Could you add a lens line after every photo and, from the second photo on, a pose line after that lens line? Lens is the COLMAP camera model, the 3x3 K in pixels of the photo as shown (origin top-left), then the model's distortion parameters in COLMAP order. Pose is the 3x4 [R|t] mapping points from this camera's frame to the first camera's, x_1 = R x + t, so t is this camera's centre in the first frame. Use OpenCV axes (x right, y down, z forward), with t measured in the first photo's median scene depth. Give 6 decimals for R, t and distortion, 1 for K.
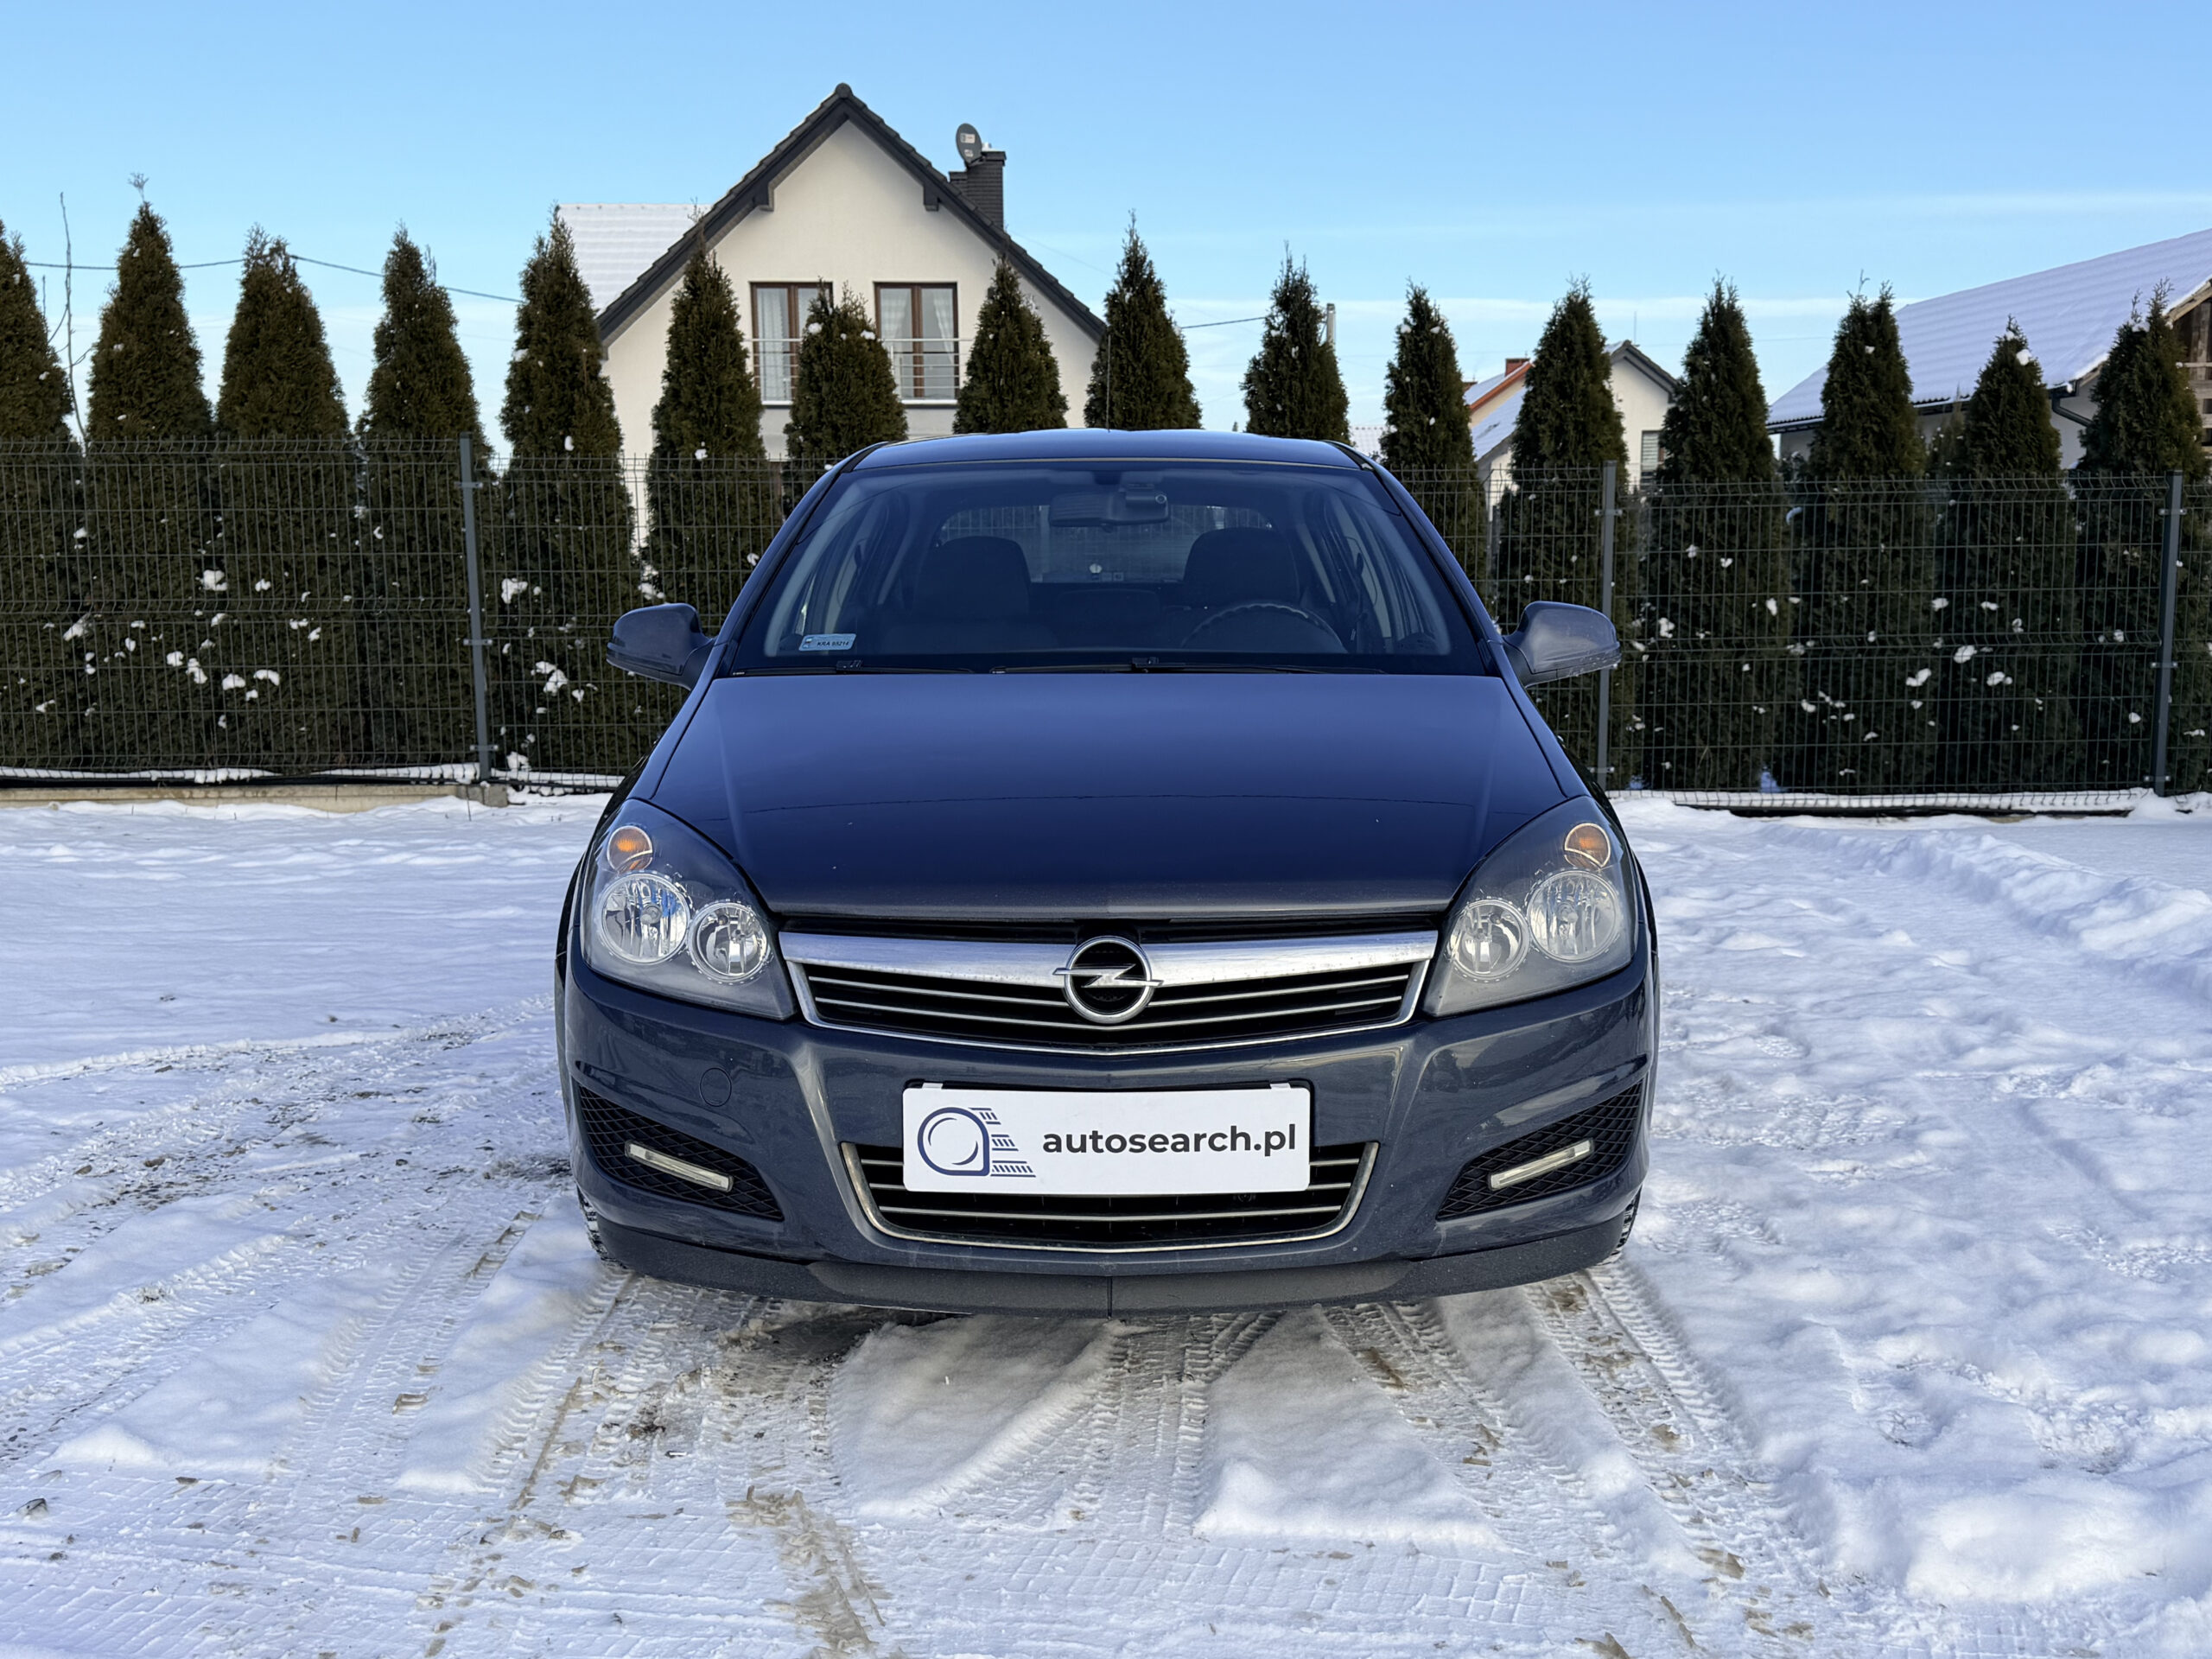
lens RADIAL K [[2150.6, 0, 1104.4], [0, 2150.6, 837.5], [0, 0, 1]] dist [0.190156, -0.434747]
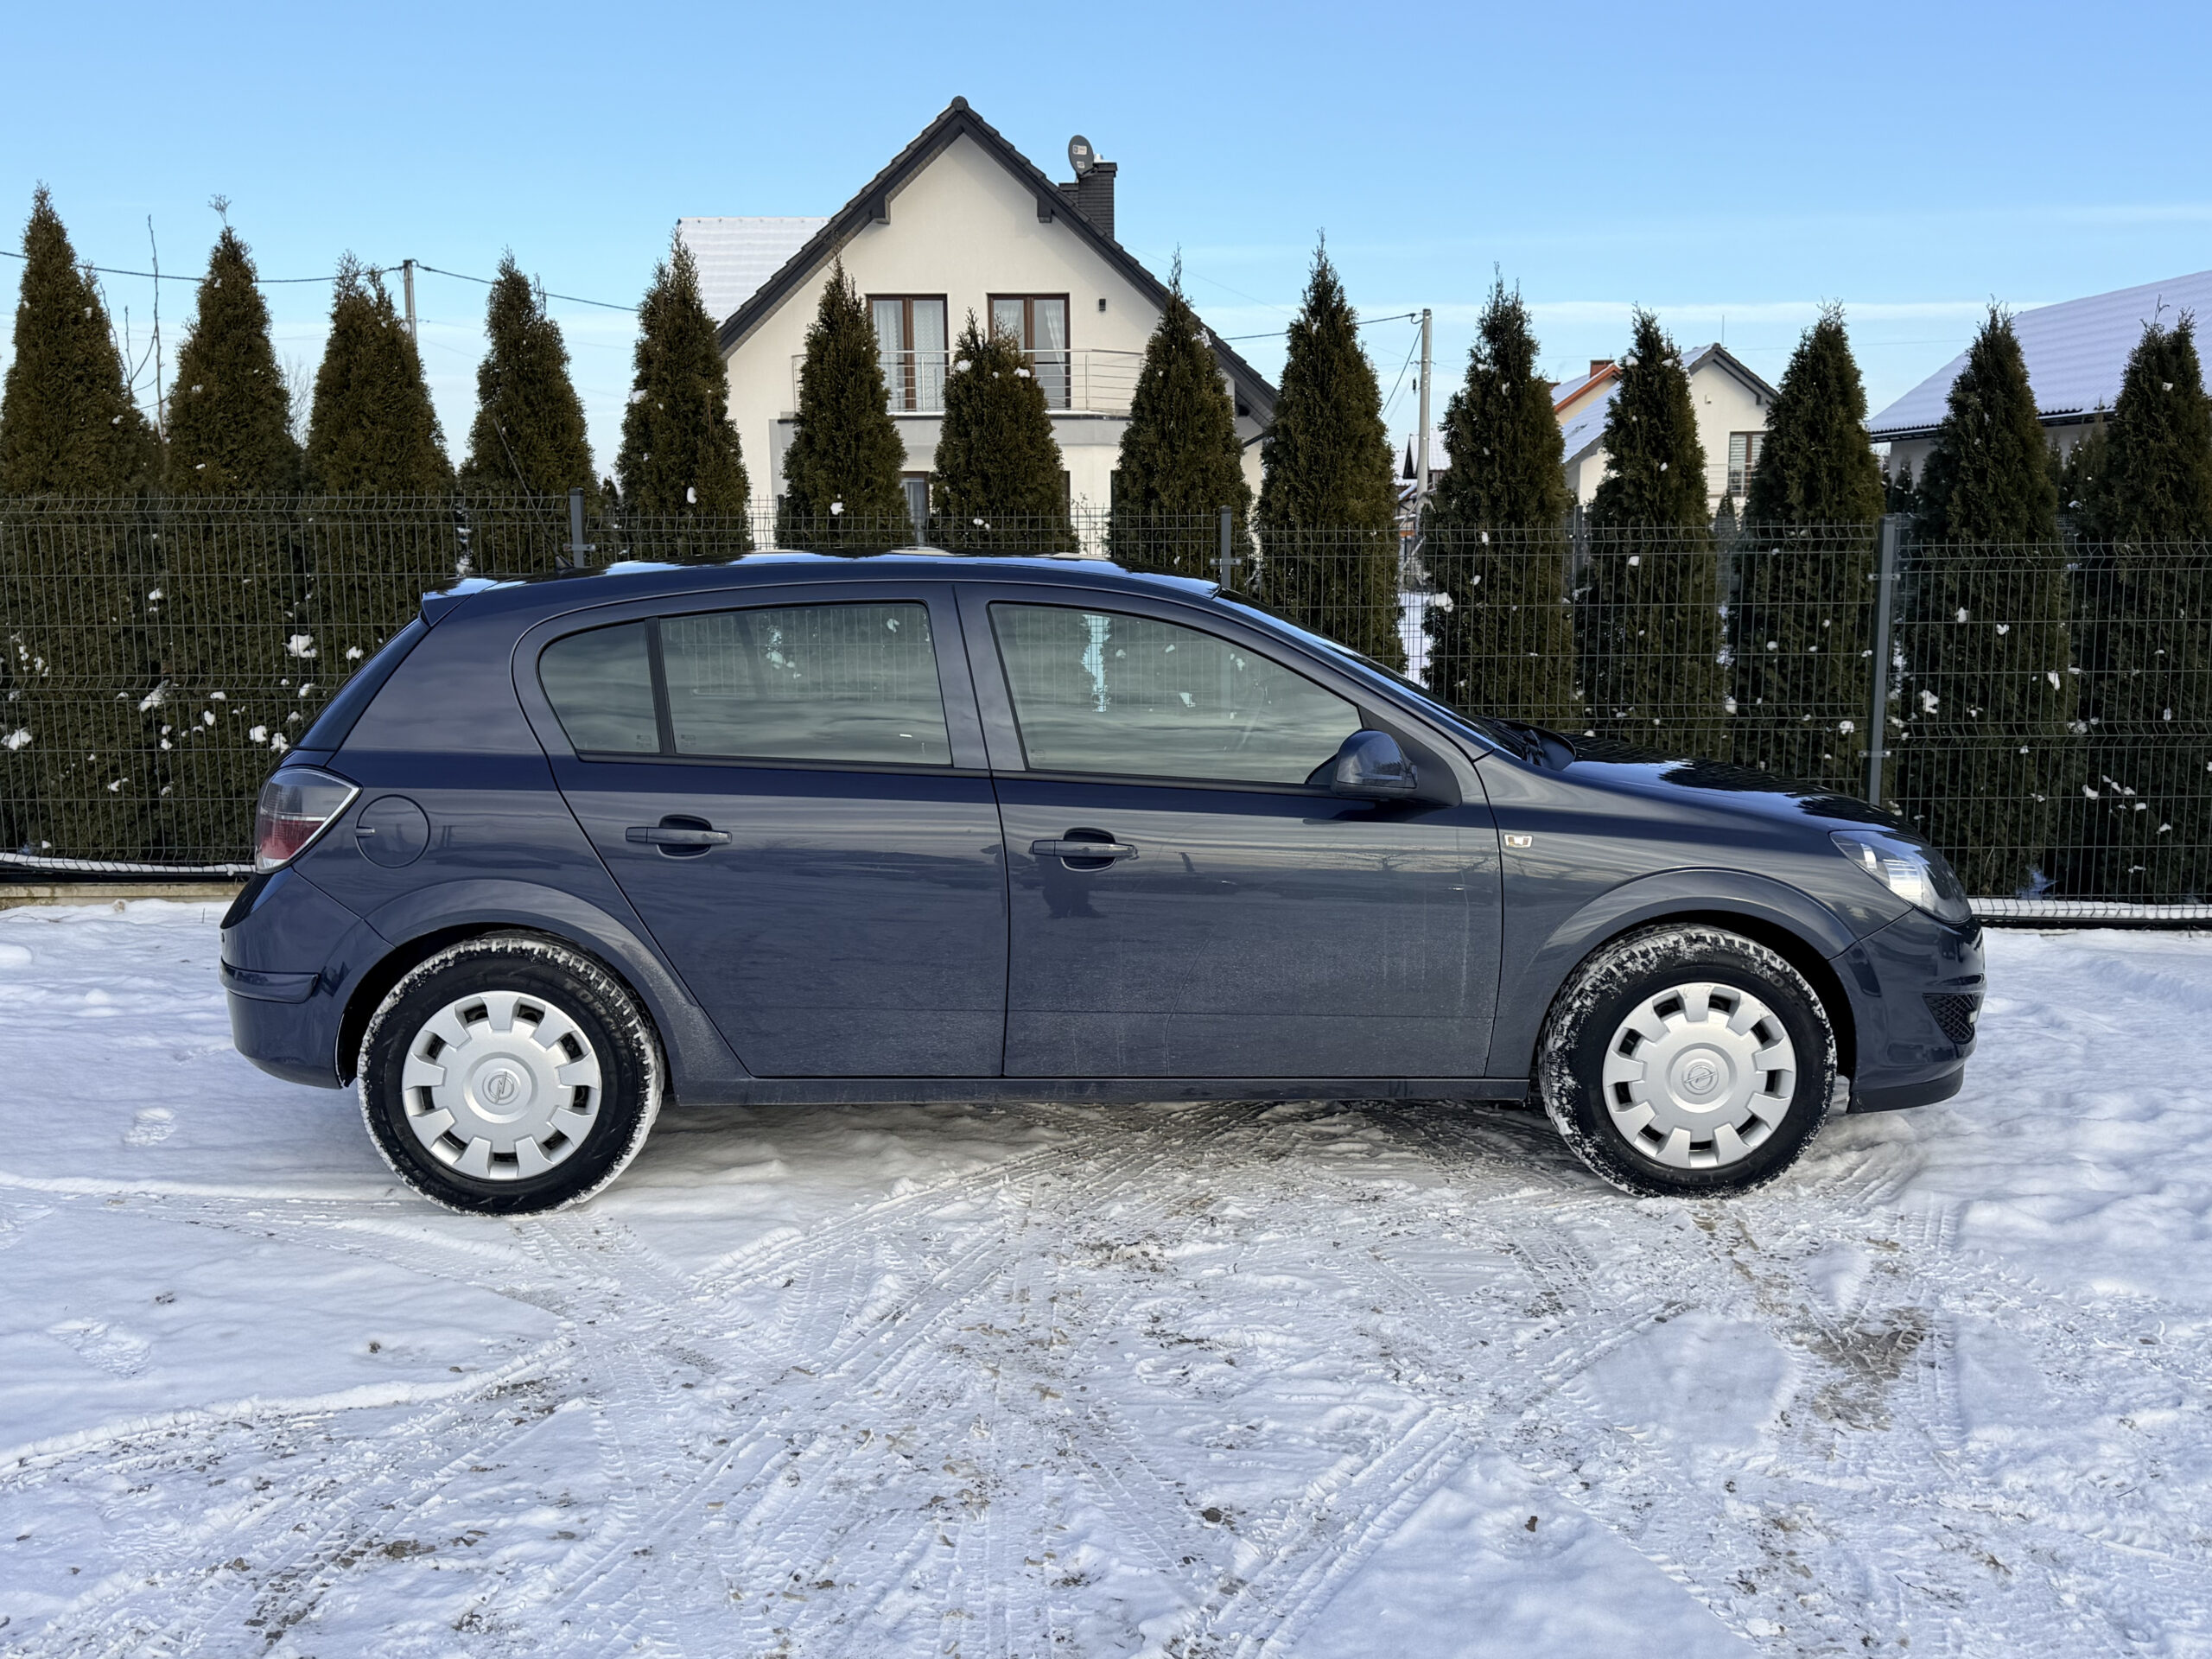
lens RADIAL K [[2043.4, 0, 1107.2], [0, 2043.4, 840.9], [0, 0, 1]] dist [0.177288, -0.377528]
pose [[0.999175, 0.007197, -0.039964, -0.038998], [-0.006720, 0.999905, 0.012058, -0.049519], [0.040047, -0.011779, 0.999128, 0.154066]]
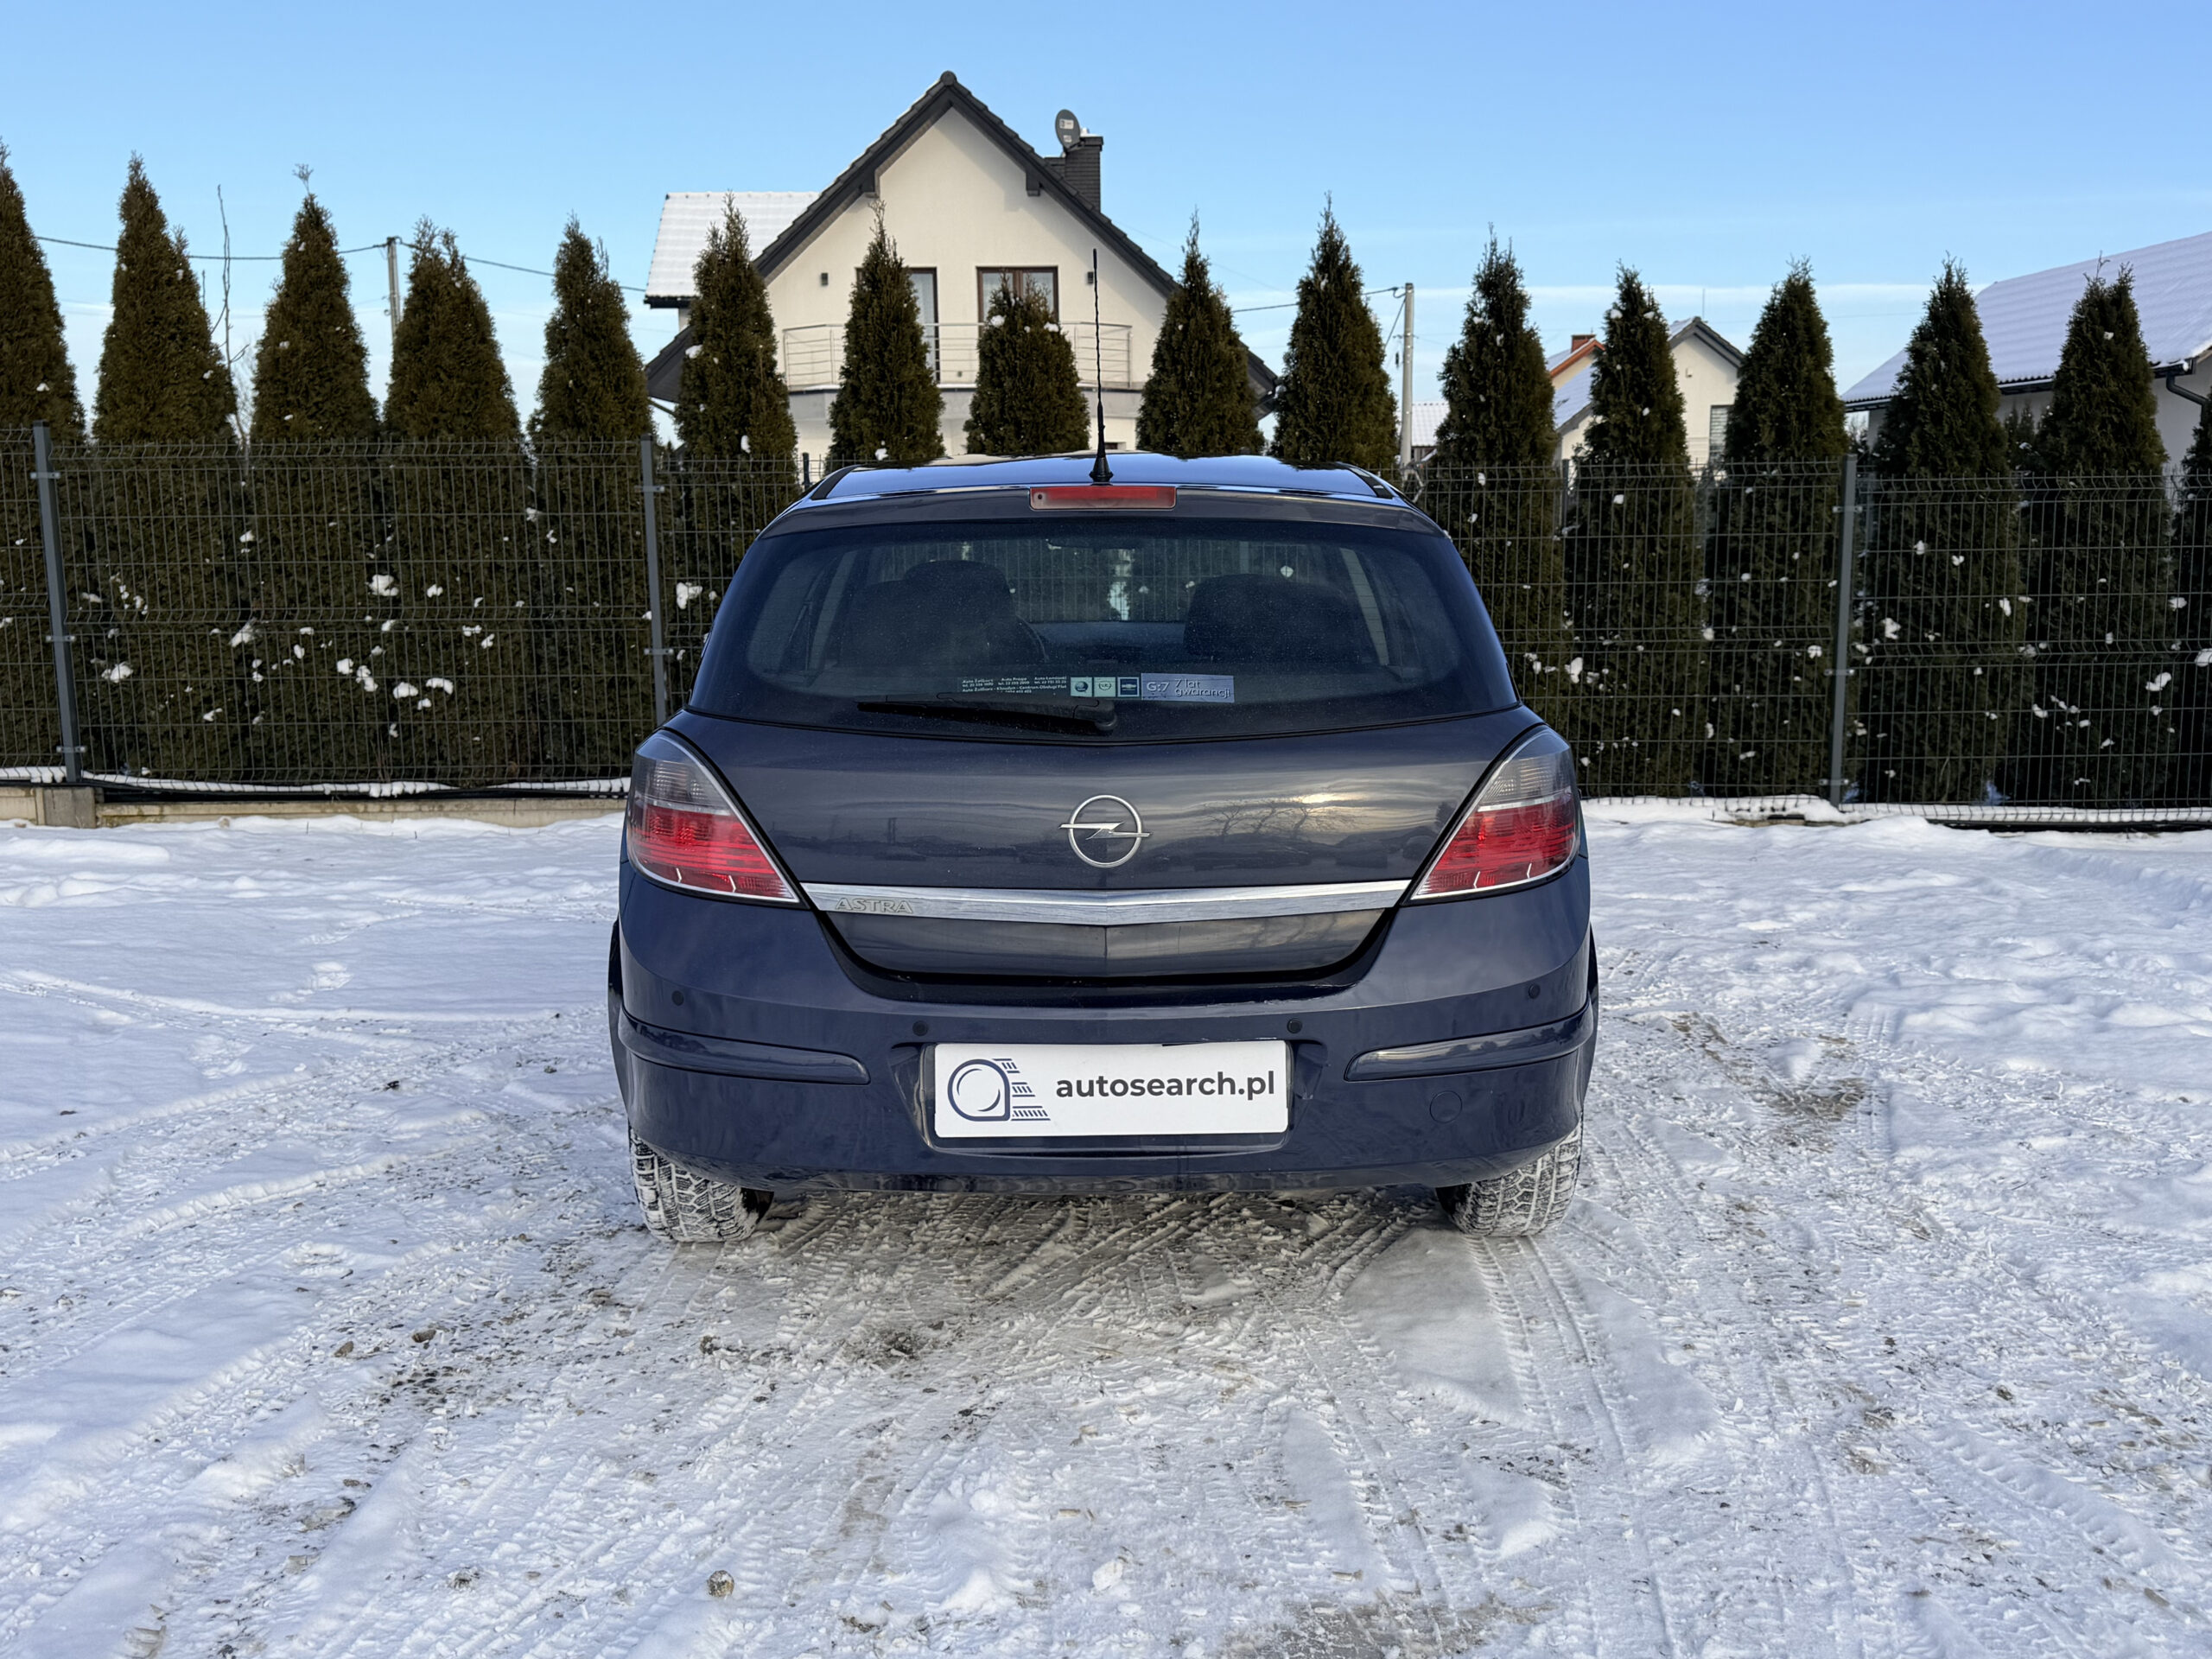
lens RADIAL K [[2055.8, 0, 1108.8], [0, 2055.8, 837.9], [0, 0, 1]] dist [0.191452, -0.437205]
pose [[0.999549, 0.001132, -0.030000, -0.056060], [-0.000558, 0.999817, 0.019105, -0.023010], [0.030016, -0.019080, 0.999367, 0.078840]]
